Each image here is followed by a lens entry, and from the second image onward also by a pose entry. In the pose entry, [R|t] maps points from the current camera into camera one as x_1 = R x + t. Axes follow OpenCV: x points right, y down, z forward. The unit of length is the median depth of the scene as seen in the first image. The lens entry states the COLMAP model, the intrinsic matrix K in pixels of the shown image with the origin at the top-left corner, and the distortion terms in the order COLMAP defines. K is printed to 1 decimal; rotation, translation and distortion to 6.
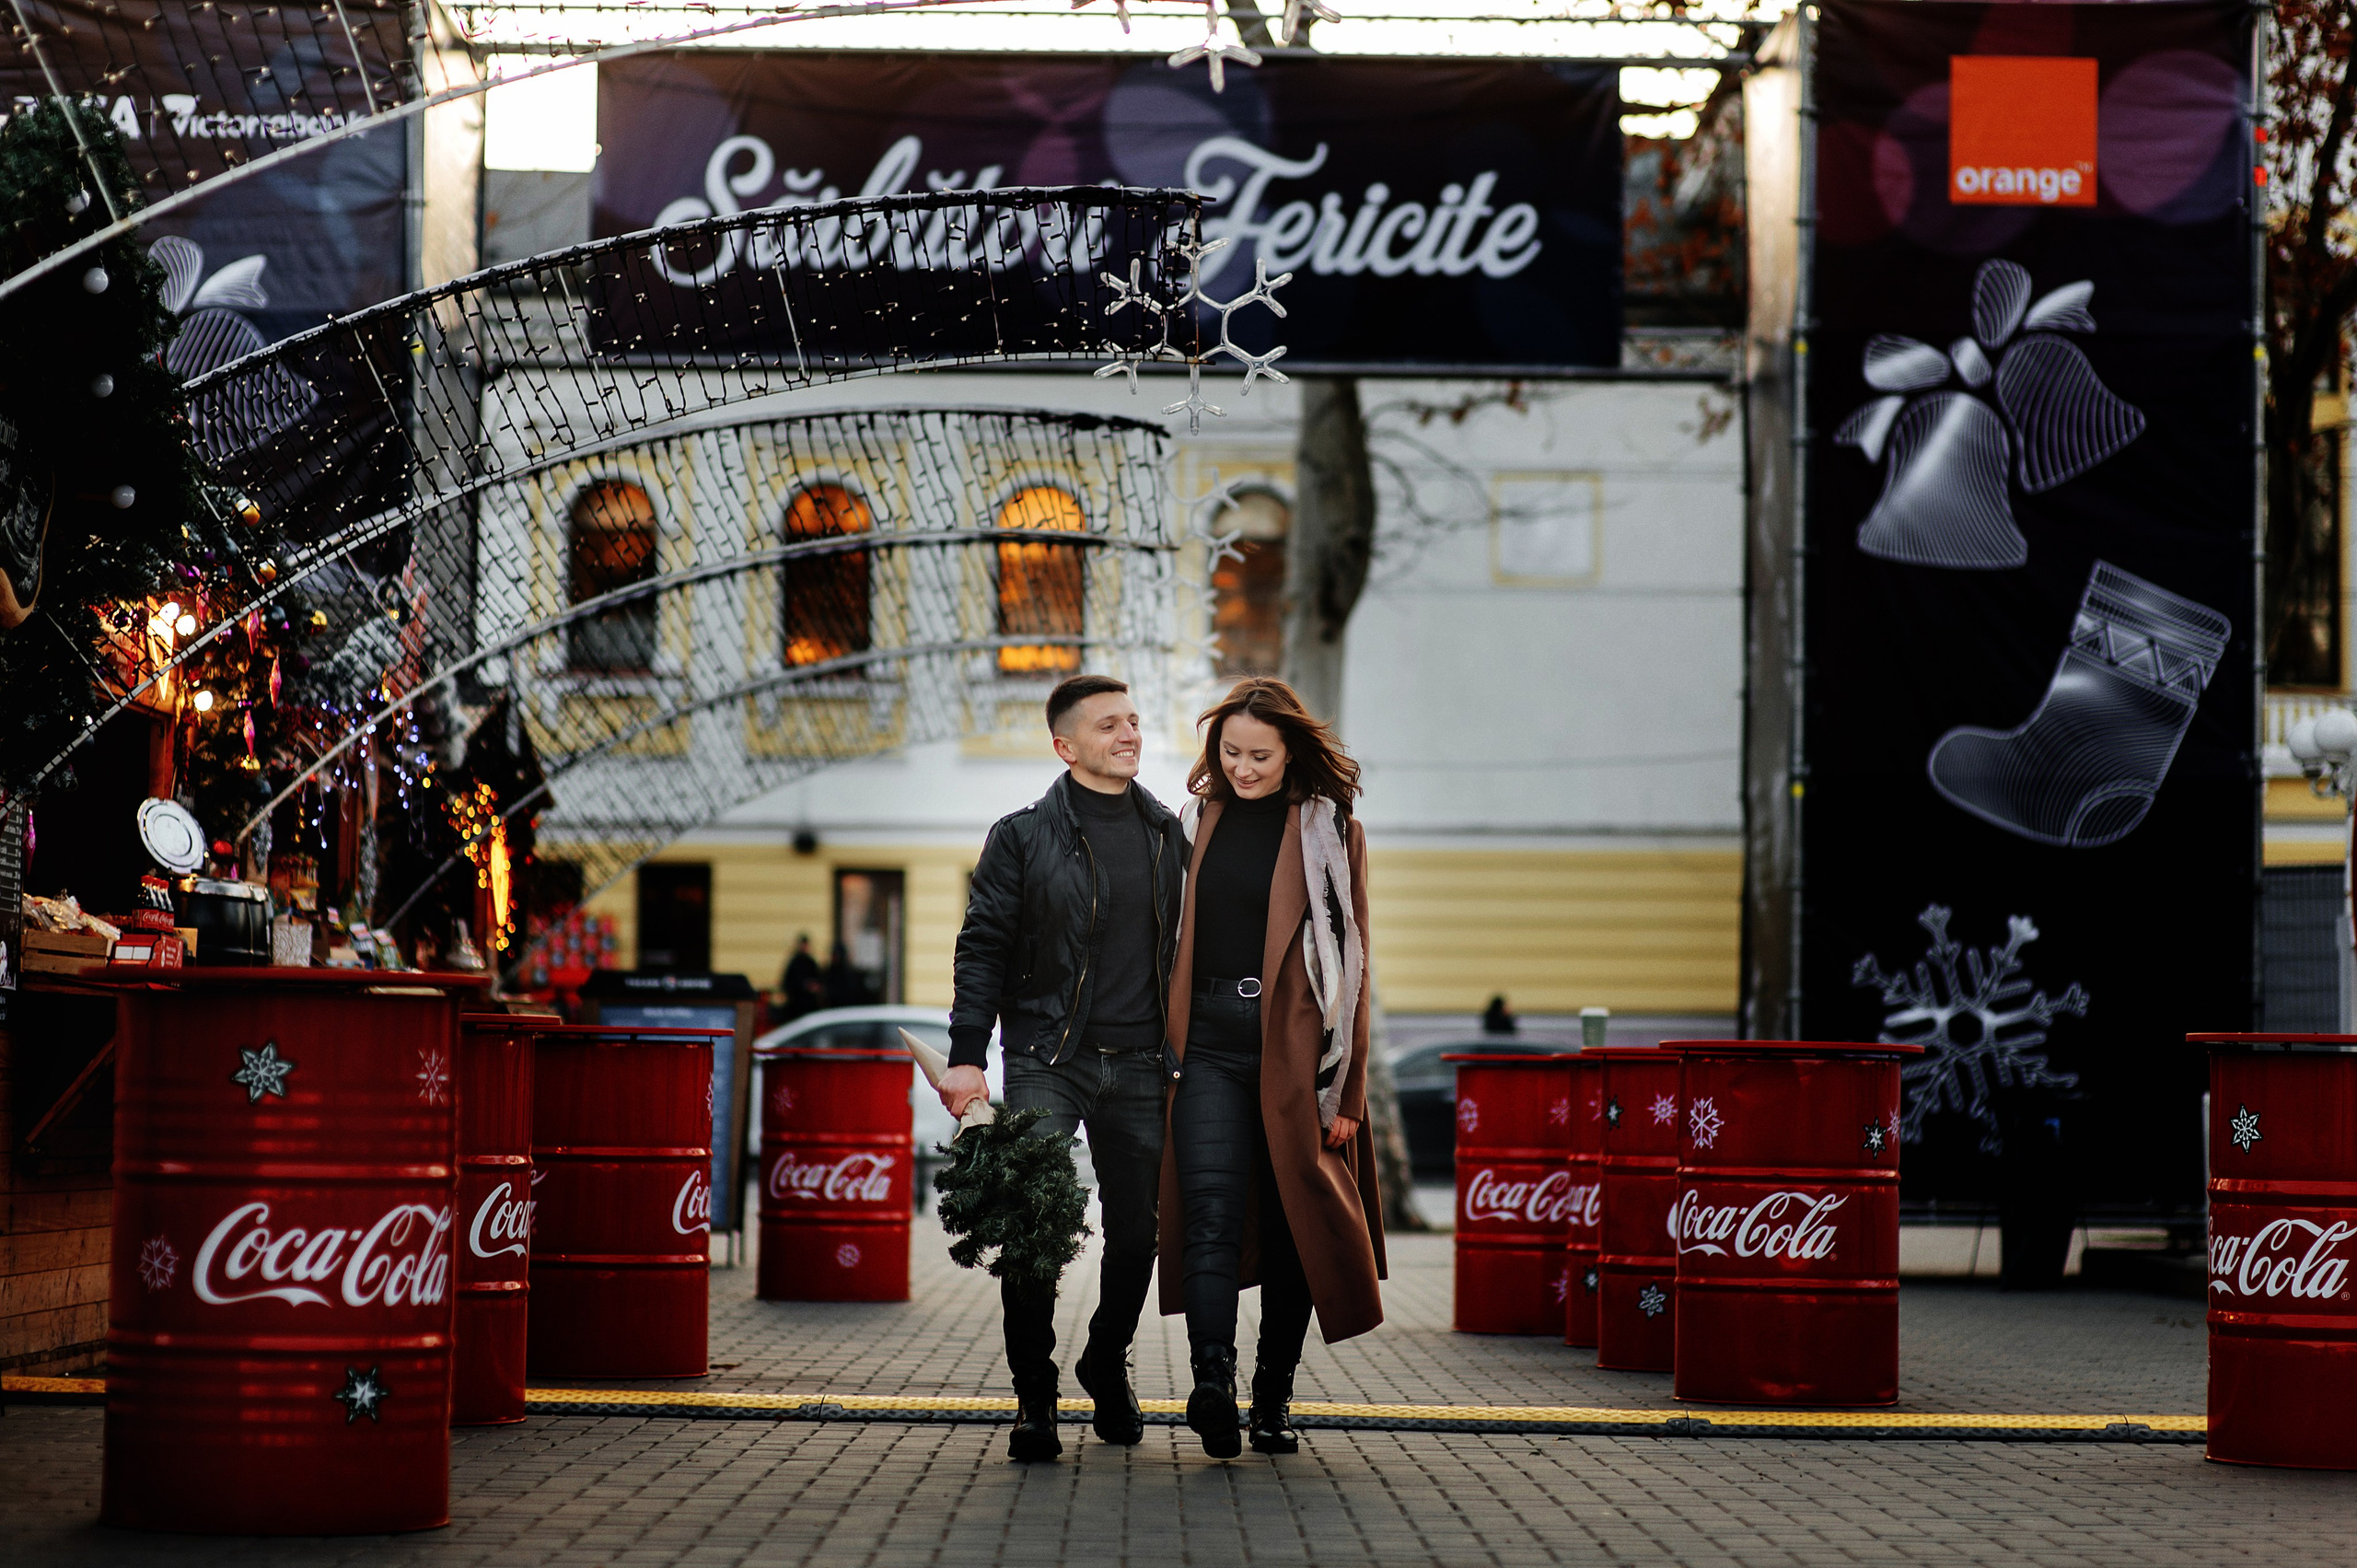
lens RADIAL K [[5895.0, 0, 1178.5], [0, 5895.0, 784.0], [0, 0, 1]] dist [-0.016879, 0.894092]
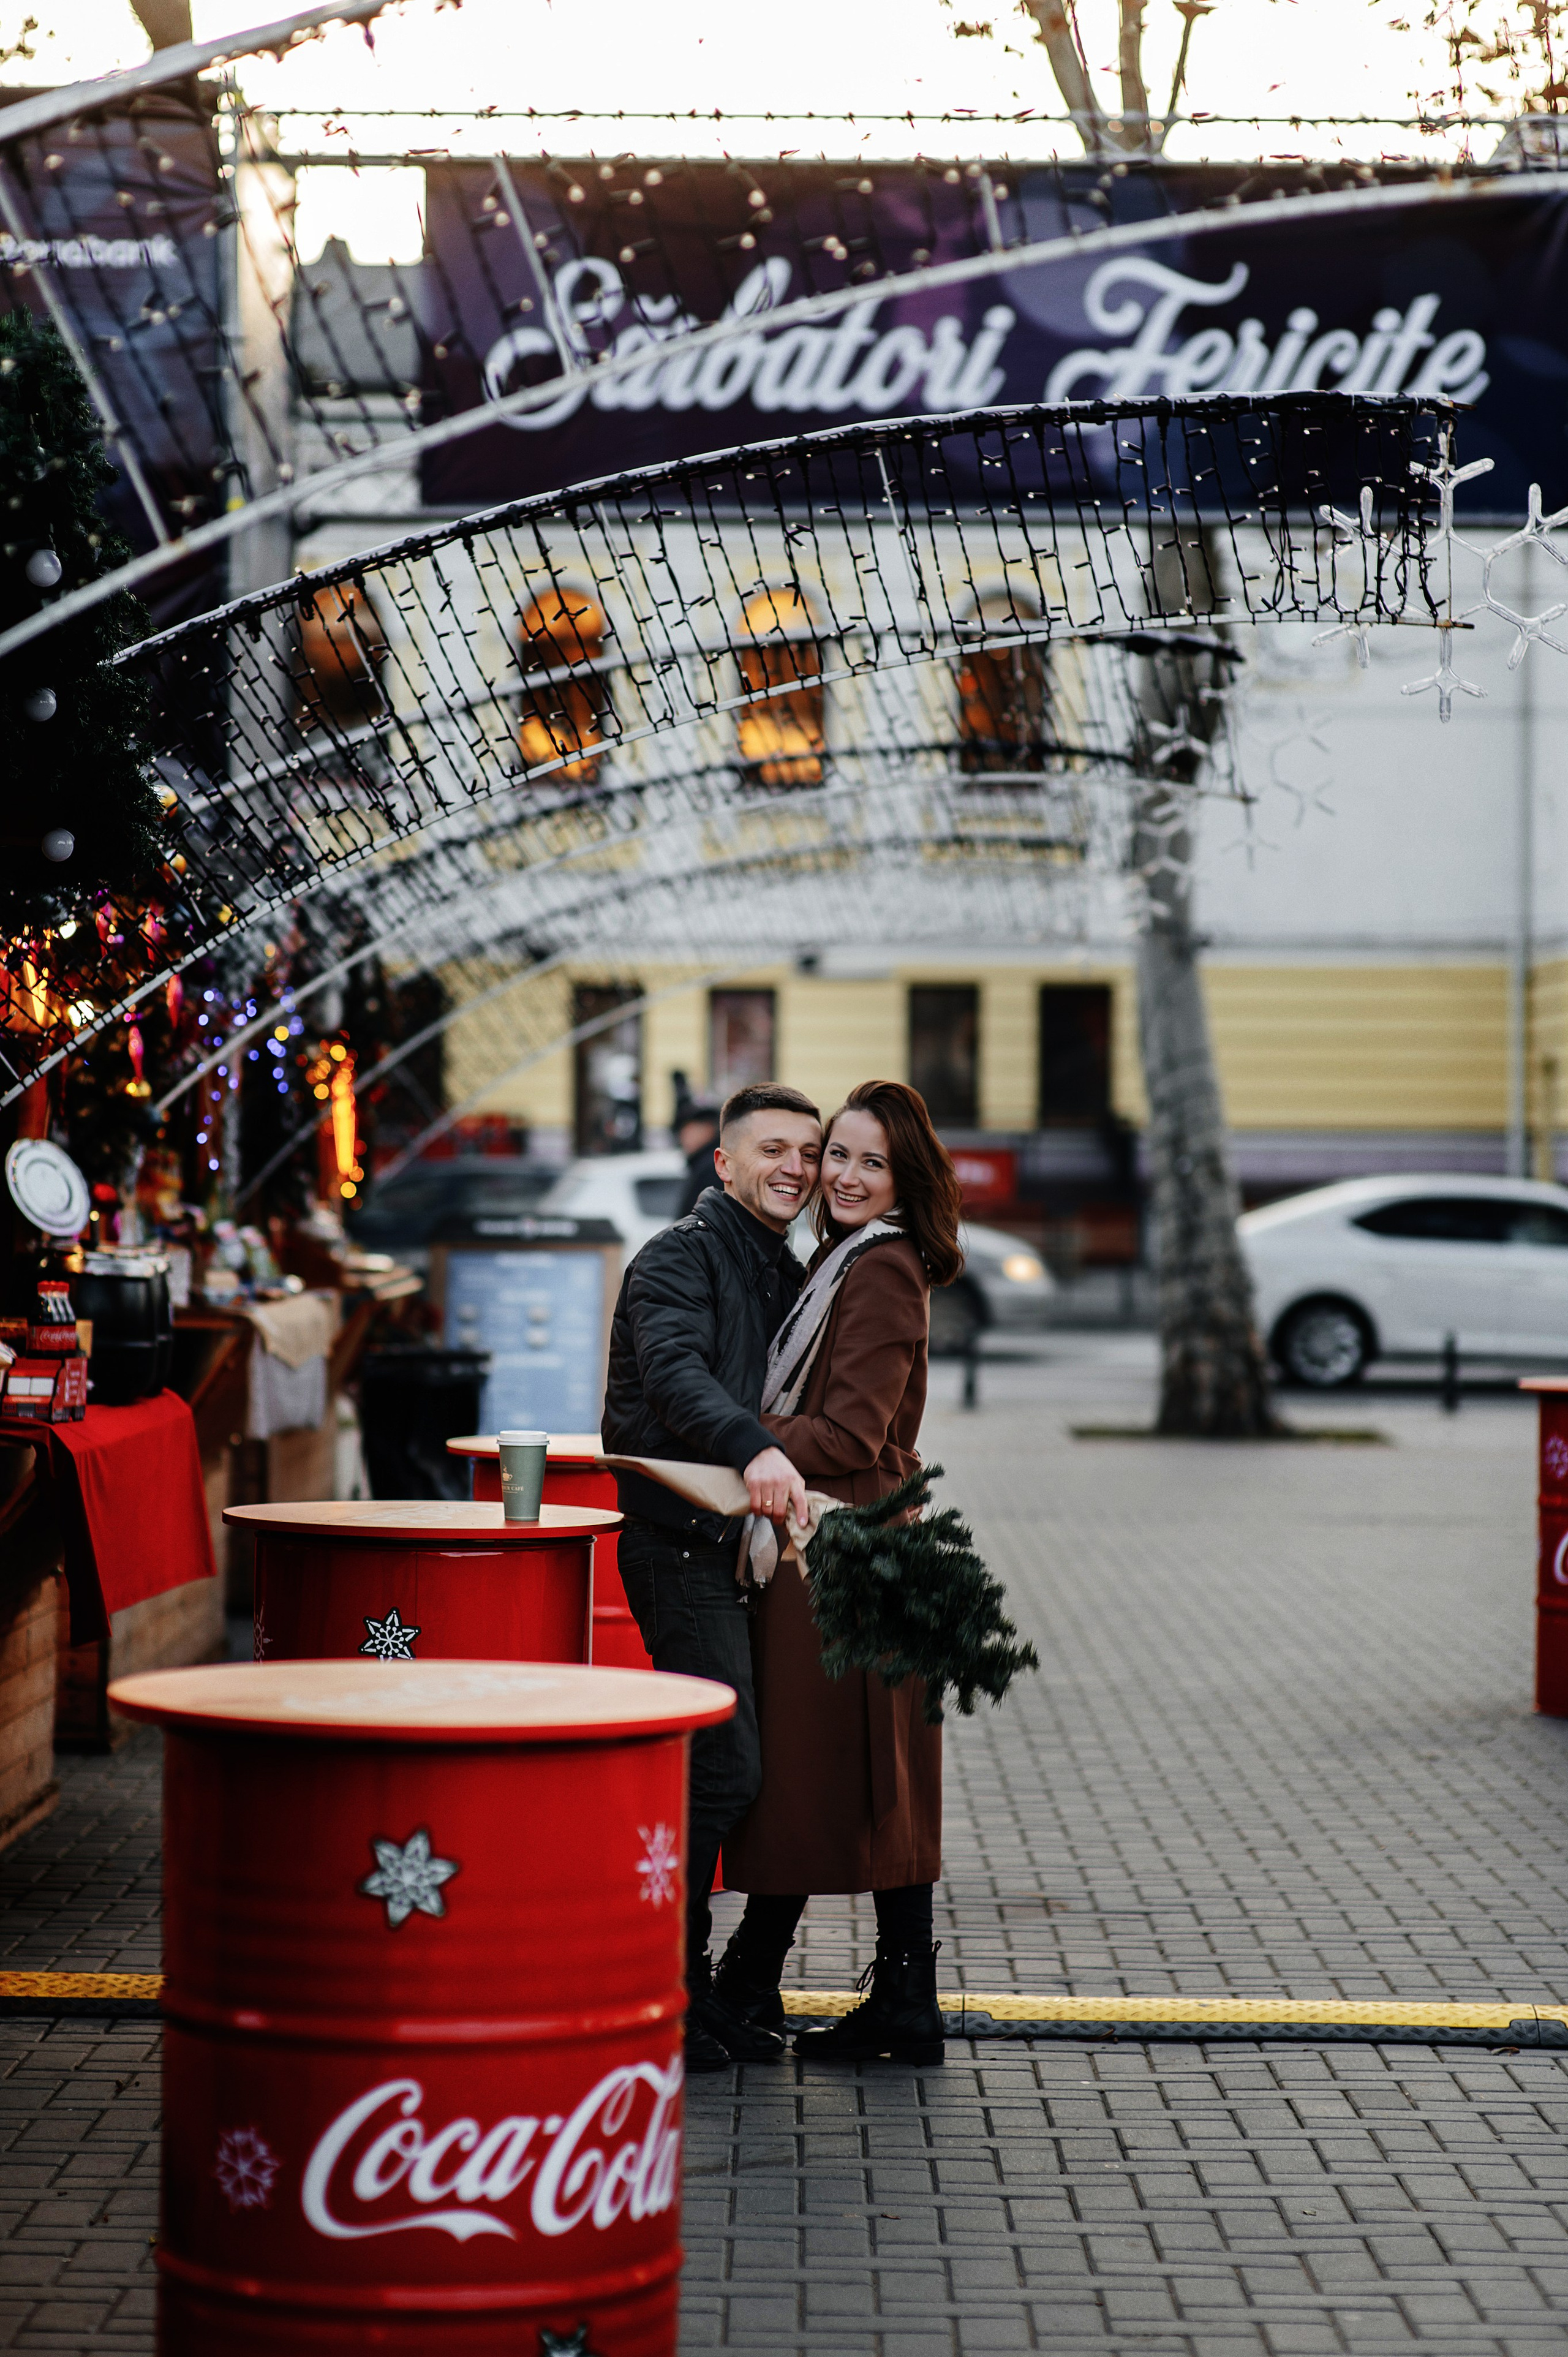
lens RADIAL K [[5672.7, 0, 784.0], [0, 5672.7, 1178.5], [0, 0, 1]] dist [0.044626, -0.195030]
pose [[0.999980, -0.002177, -0.006017, -0.060638], [0.002536, 0.998176, 0.060311, -0.035244], [0.005875, -0.060325, 0.998162, 0.212987]]
